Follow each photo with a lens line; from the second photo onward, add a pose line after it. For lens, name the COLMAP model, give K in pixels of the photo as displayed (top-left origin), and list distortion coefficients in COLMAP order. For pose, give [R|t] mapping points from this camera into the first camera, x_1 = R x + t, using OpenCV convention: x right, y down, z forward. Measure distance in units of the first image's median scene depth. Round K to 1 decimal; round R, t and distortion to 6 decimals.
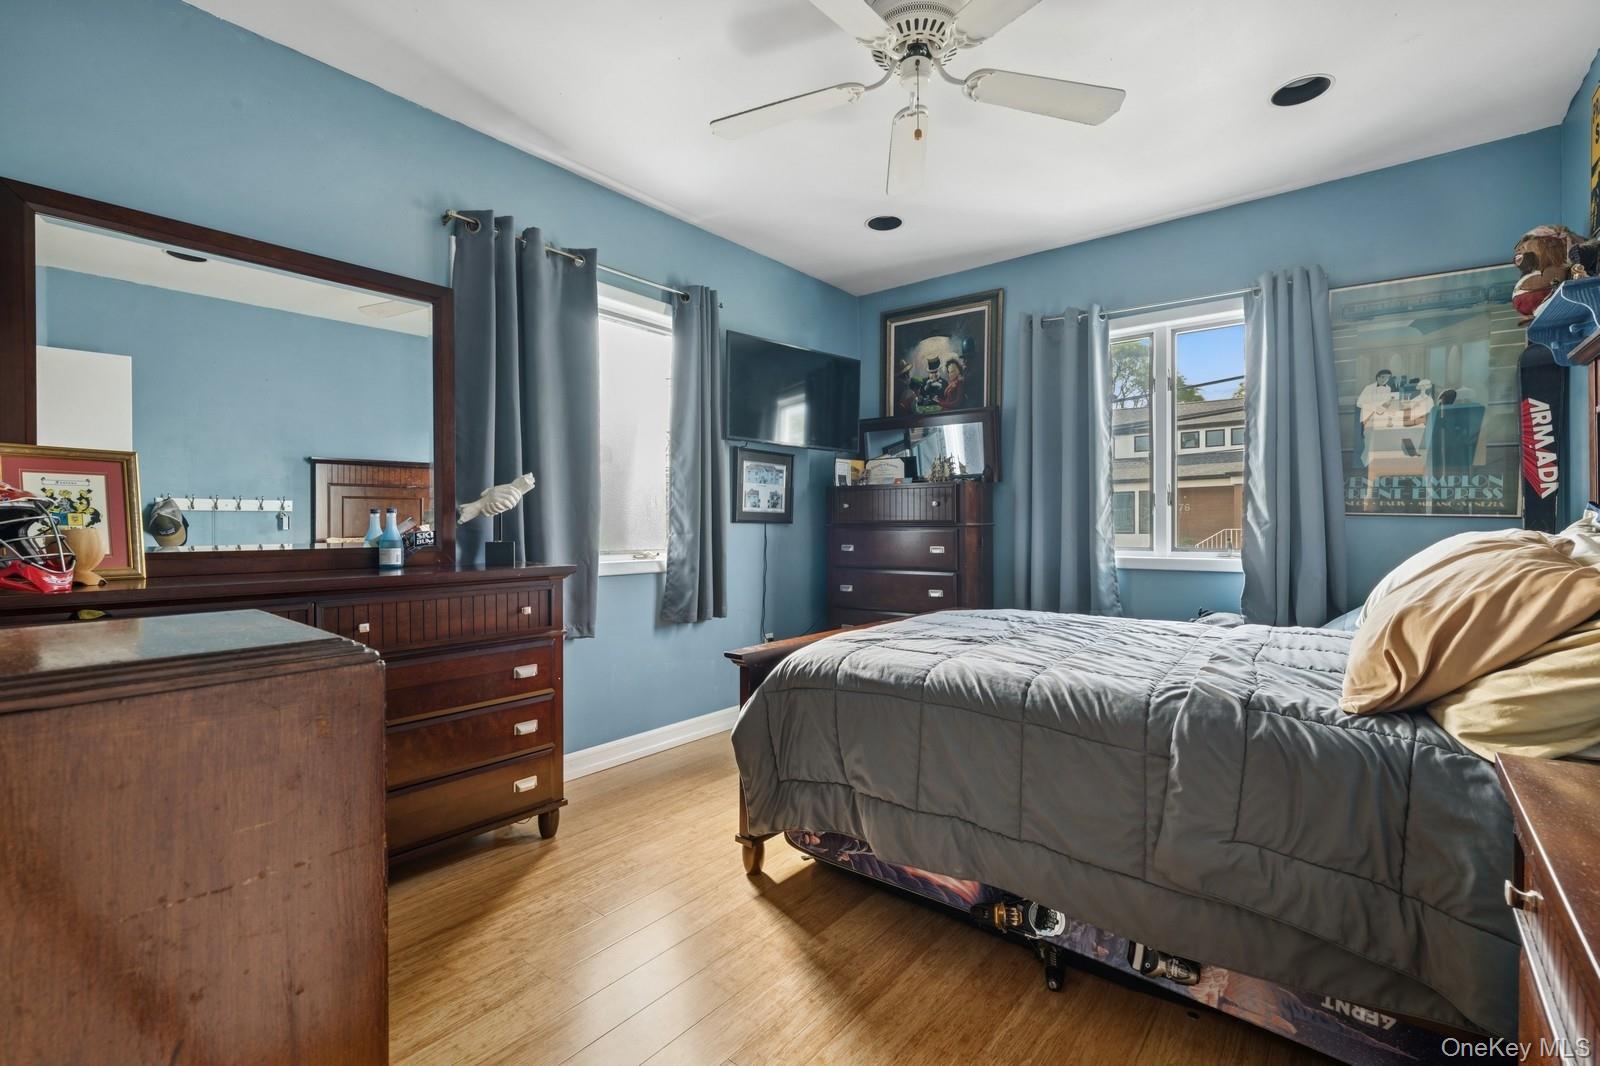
lens RADIAL K [[730.5, 0, 810.6], [0, 730.5, 531.3], [0, 0, 1]] dist [-0.002971, -0.000082]
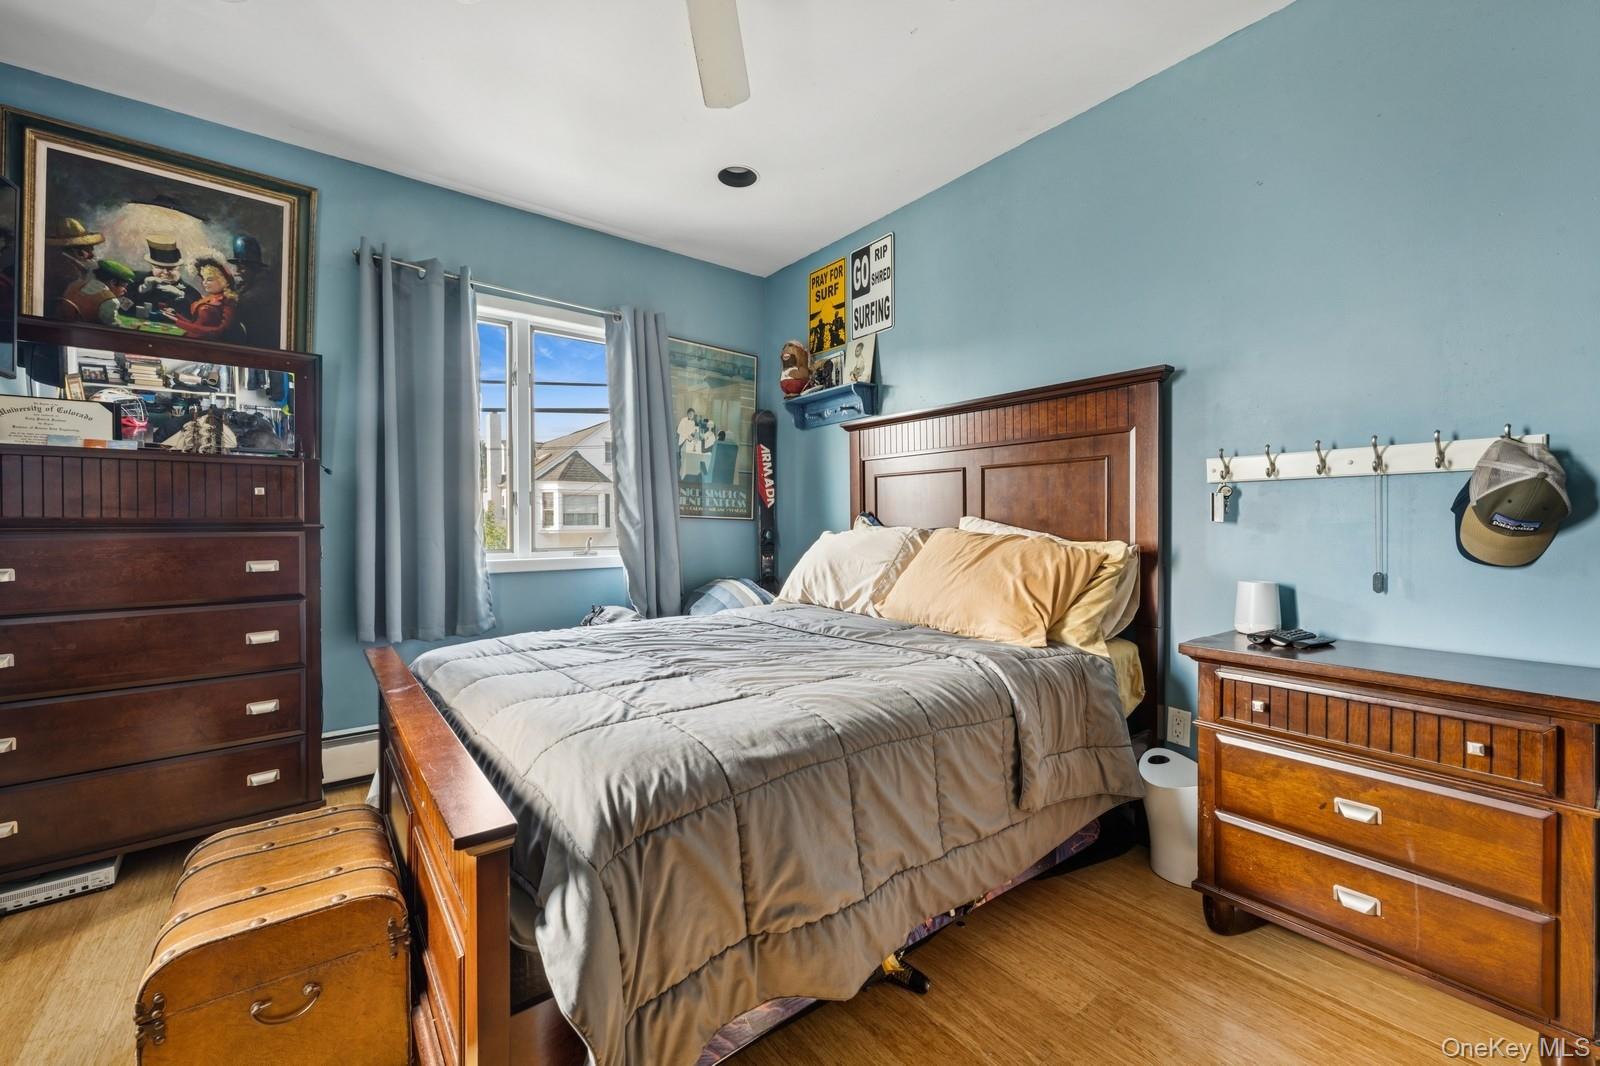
lens RADIAL K [[641.7, 0, 809.8], [0, 641.7, 526.8], [0, 0, 1]] dist [-0.000745, 0.000010]
pose [[0.224702, -0.004671, 0.974416, -0.296980], [0.010073, 0.999946, 0.002471, -0.005434], [-0.974375, 0.009260, 0.224737, 0.508874]]
